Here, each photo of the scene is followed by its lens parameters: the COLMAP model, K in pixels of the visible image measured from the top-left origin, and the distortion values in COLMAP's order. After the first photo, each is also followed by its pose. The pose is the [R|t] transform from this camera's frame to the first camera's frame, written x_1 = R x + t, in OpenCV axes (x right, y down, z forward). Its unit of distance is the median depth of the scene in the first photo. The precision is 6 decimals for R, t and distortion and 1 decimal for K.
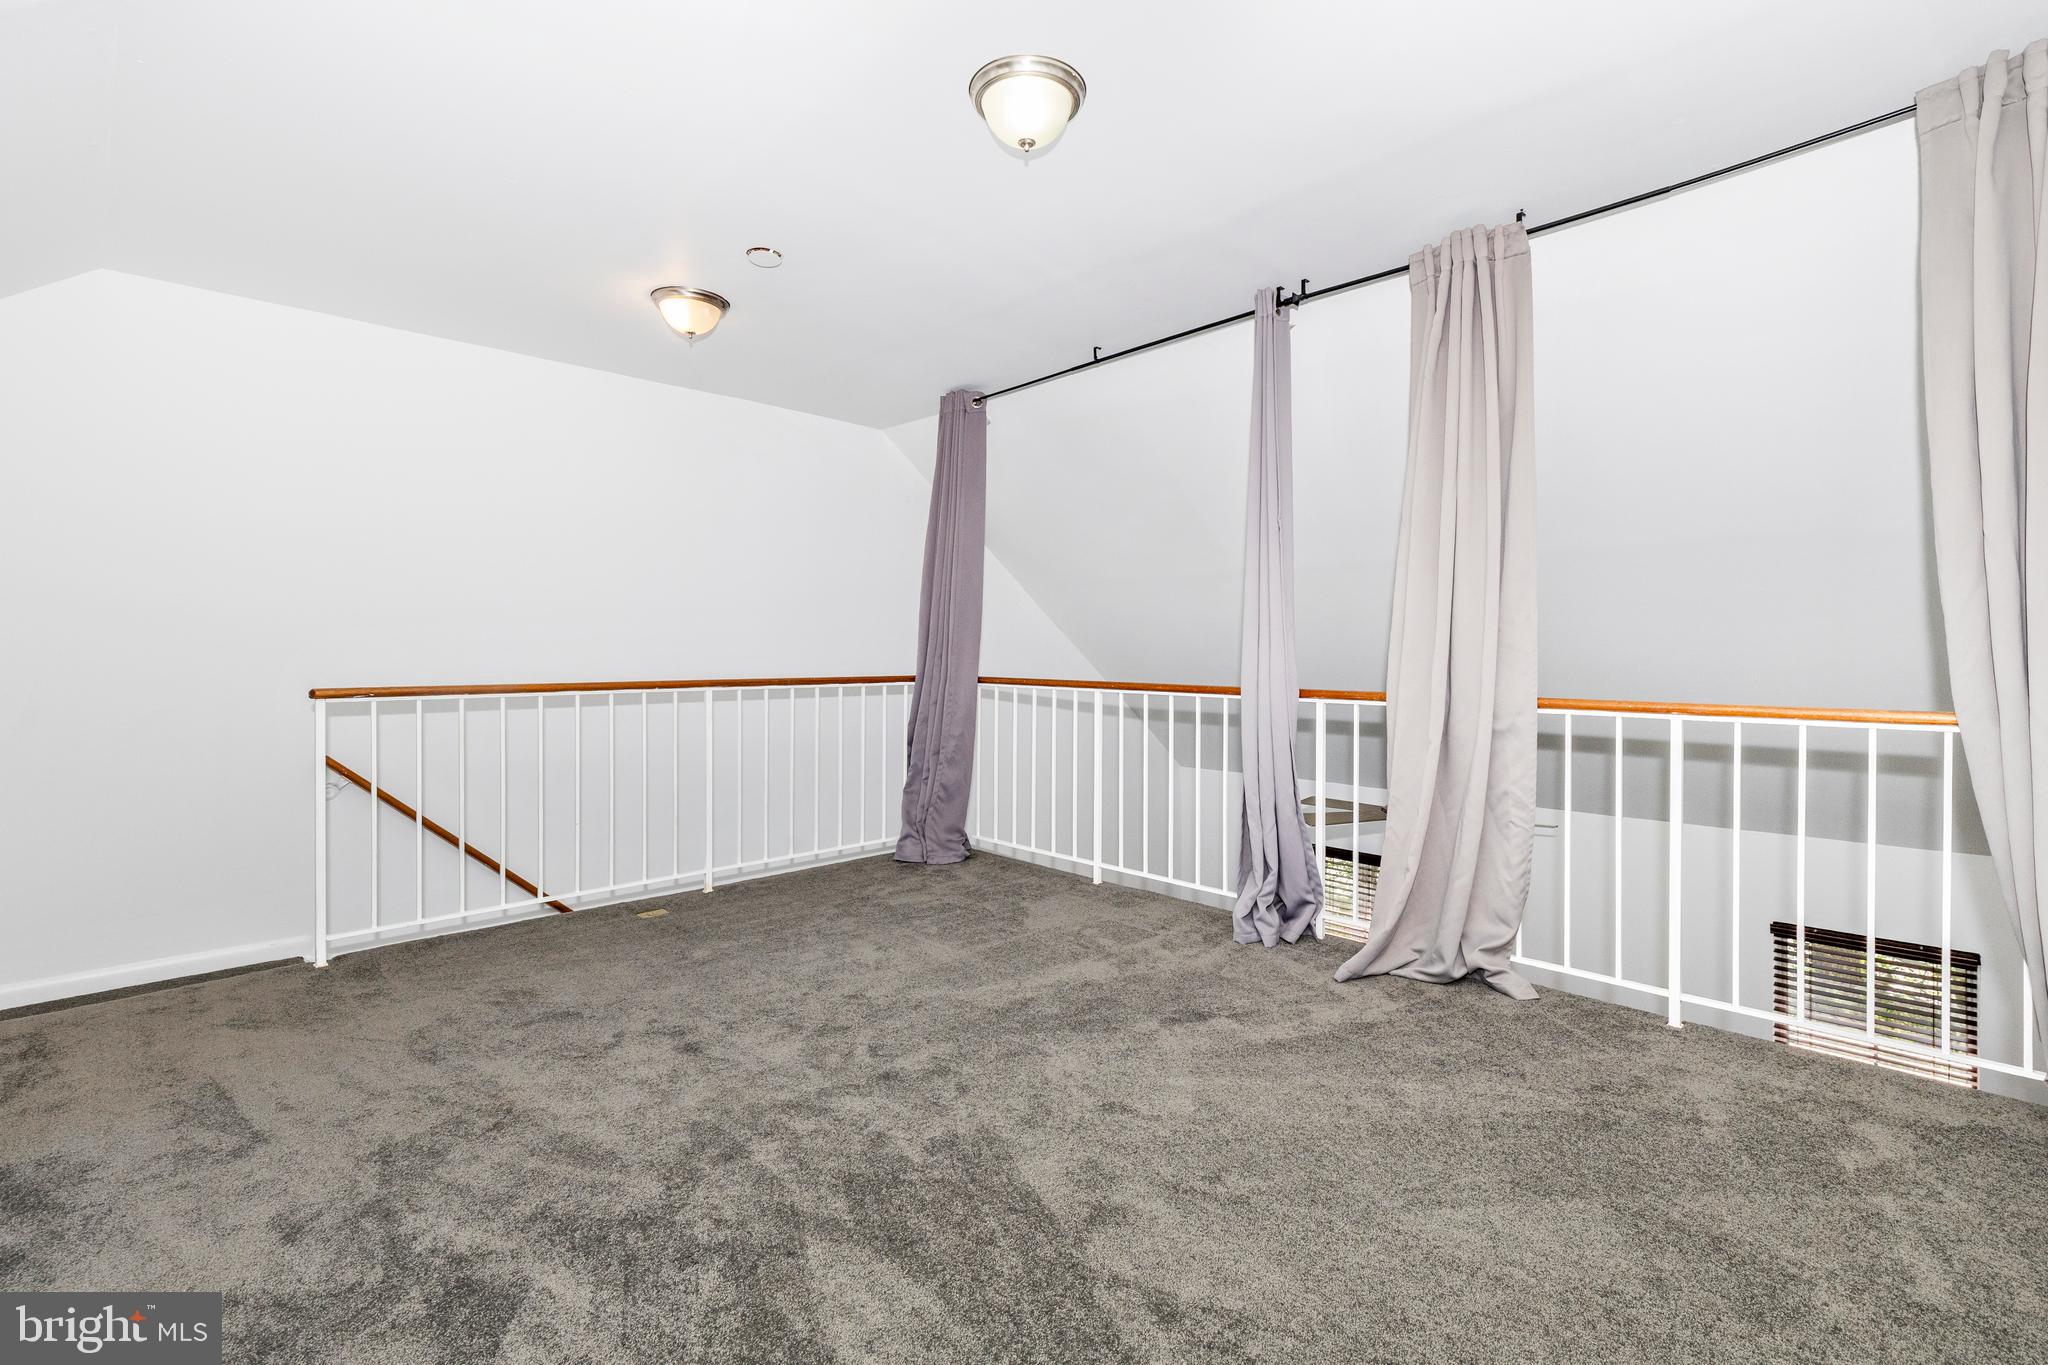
lens RADIAL K [[916.8, 0, 1038.3], [0, 916.8, 684.5], [0, 0, 1]] dist [-0.005786, -0.000589]
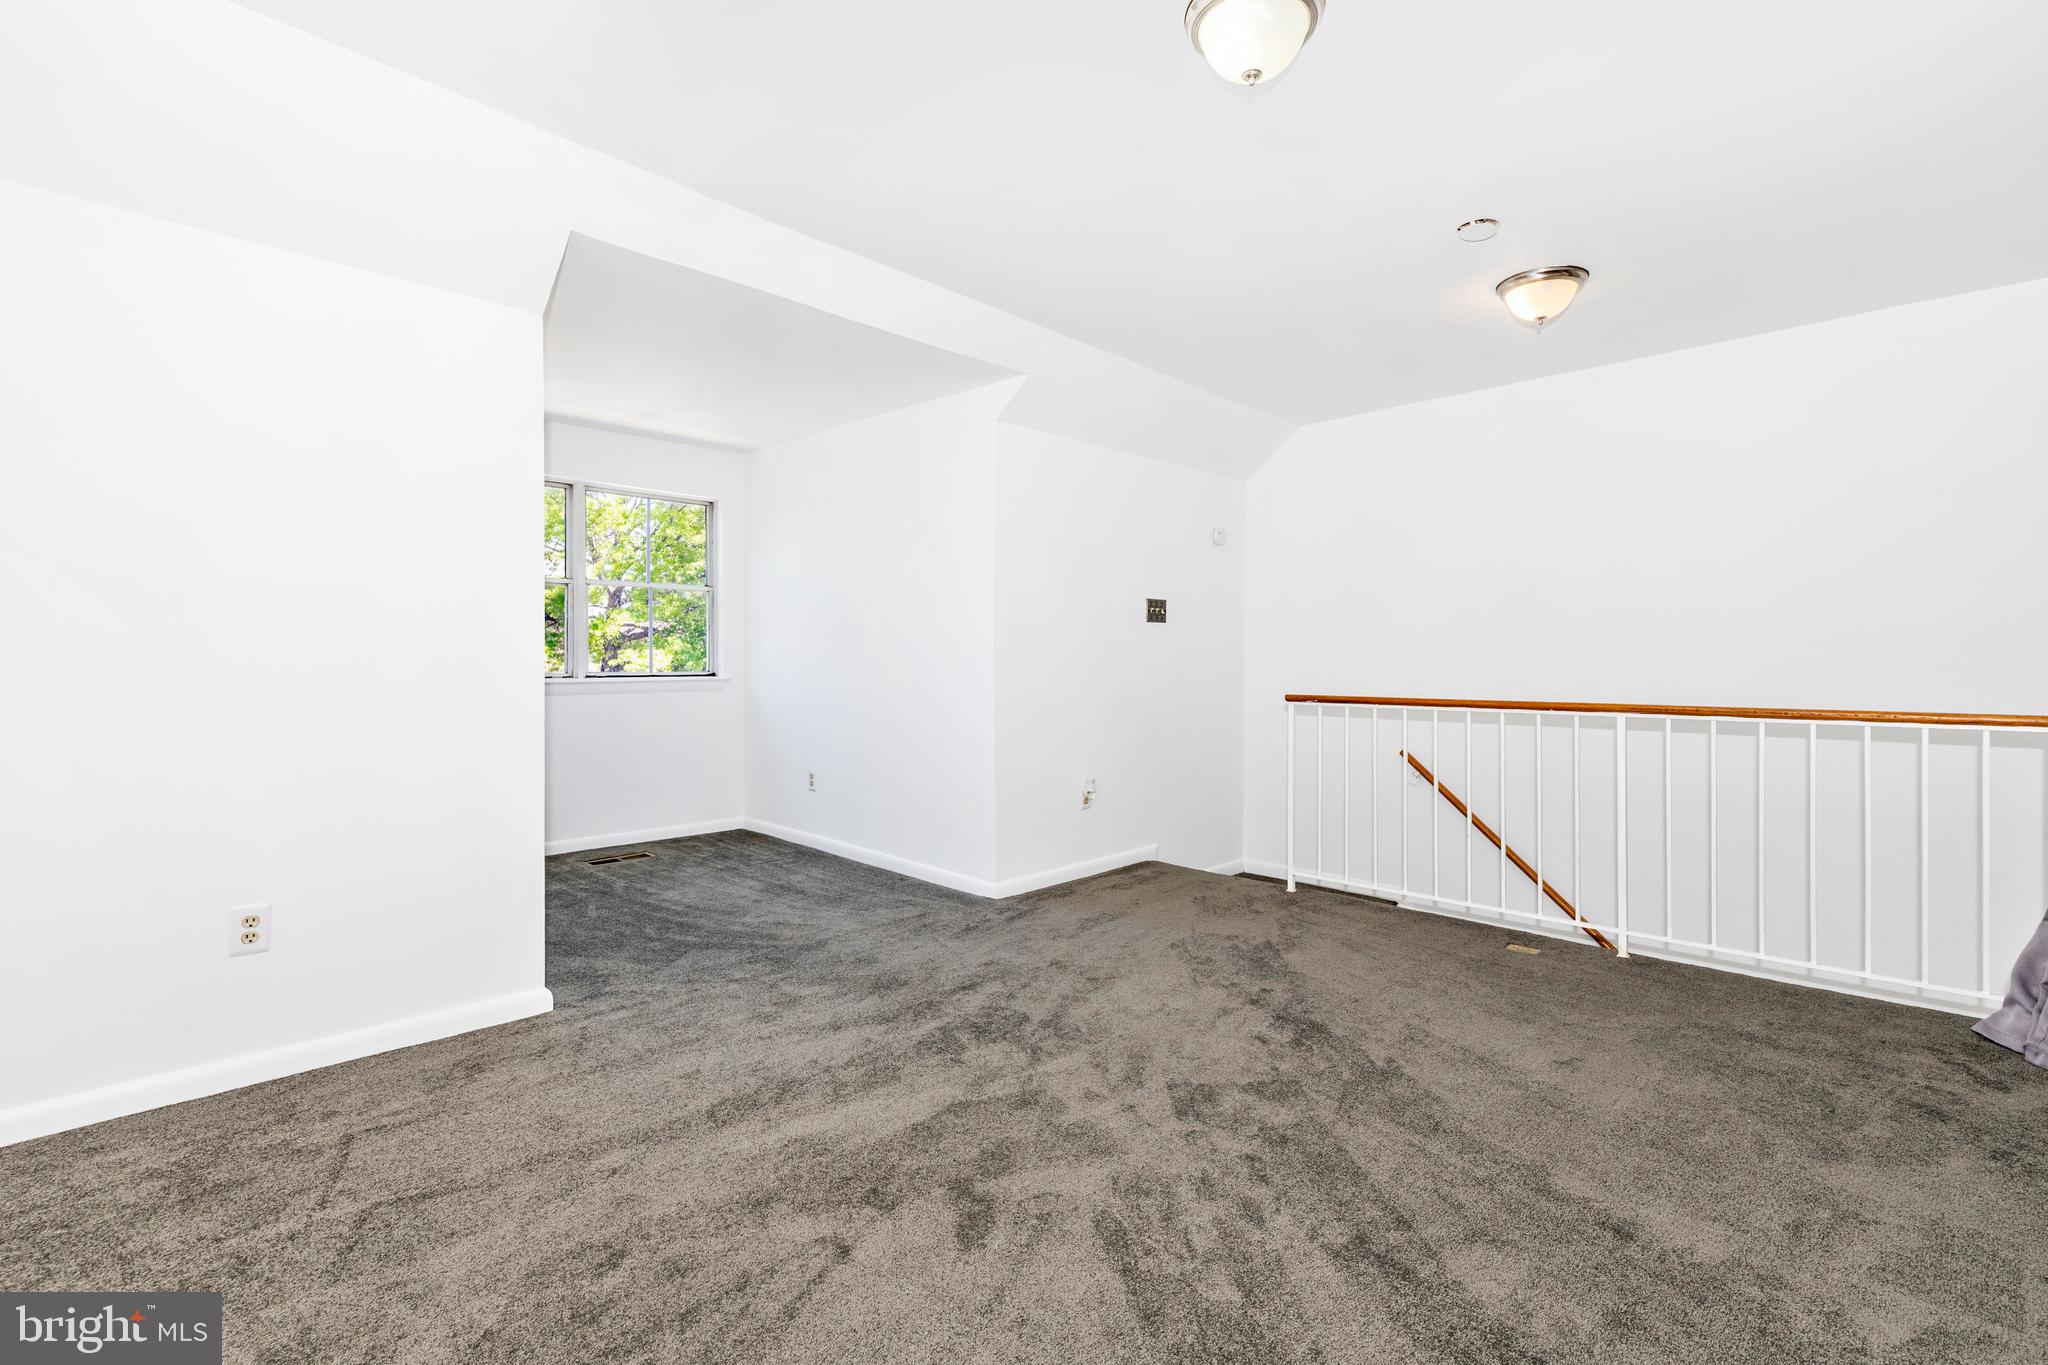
lens RADIAL K [[916.8, 0, 1038.3], [0, 916.8, 684.5], [0, 0, 1]] dist [-0.005786, -0.000589]
pose [[0.006854, 0.020761, -0.999761, 0.480108], [-0.042209, 0.998899, 0.020454, -0.017724], [0.999085, 0.042059, 0.007723, 0.457576]]
